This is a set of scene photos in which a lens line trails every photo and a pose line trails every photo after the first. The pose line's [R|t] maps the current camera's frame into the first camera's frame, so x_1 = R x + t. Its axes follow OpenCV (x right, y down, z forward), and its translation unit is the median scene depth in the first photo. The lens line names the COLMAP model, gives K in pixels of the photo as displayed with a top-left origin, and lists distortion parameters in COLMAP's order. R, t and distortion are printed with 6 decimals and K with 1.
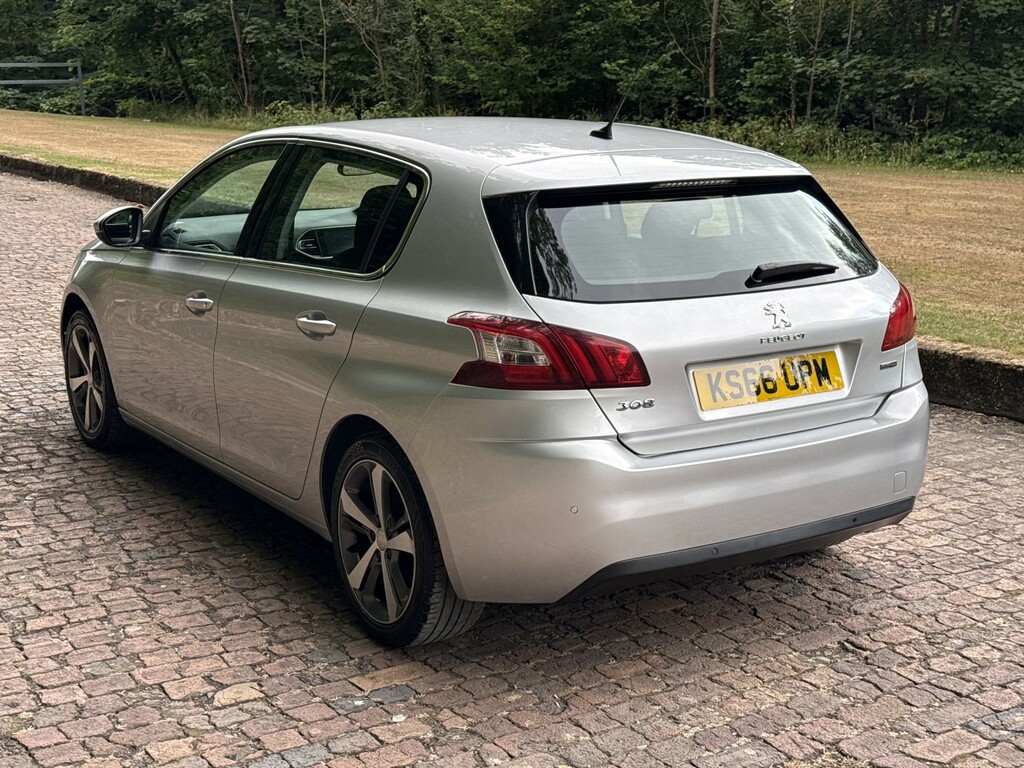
lens RADIAL K [[1416.9, 0, 512.0], [0, 1416.9, 384.0], [0, 0, 1]] dist [0.230937, -0.575541]
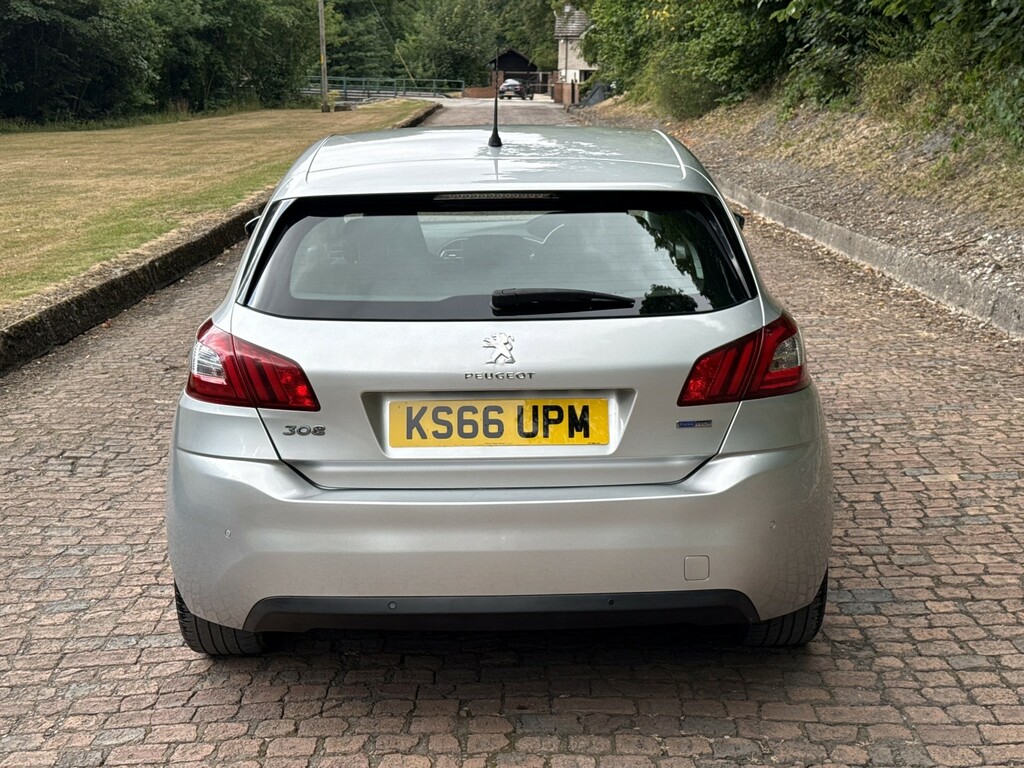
lens RADIAL K [[1416.9, 0, 512.0], [0, 1416.9, 384.0], [0, 0, 1]] dist [0.230937, -0.575541]
pose [[0.832648, 0.092545, -0.546015, 0.661744], [-0.098594, 0.994960, 0.018286, -0.043132], [0.544955, 0.038608, 0.837576, 0.278971]]
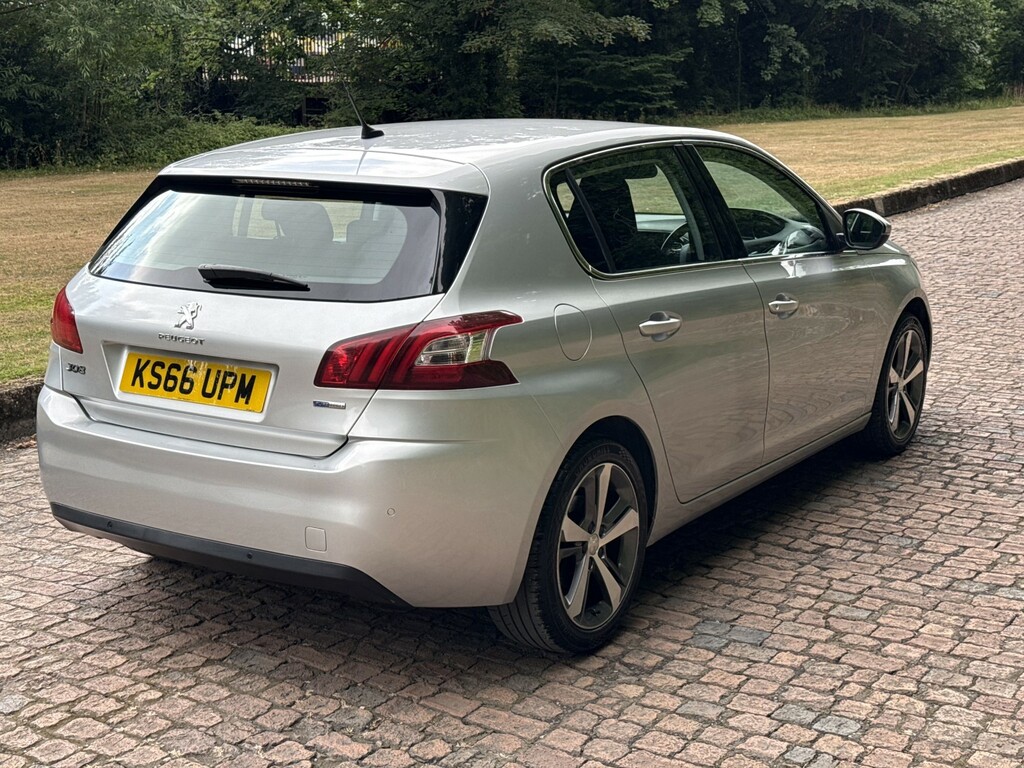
lens RADIAL K [[1416.9, 0, 512.0], [0, 1416.9, 384.0], [0, 0, 1]] dist [0.230937, -0.575541]
pose [[0.389211, 0.178588, -0.903671, 1.161081], [-0.187397, 0.975862, 0.112143, -0.153125], [0.901886, 0.125698, 0.413282, 0.794653]]
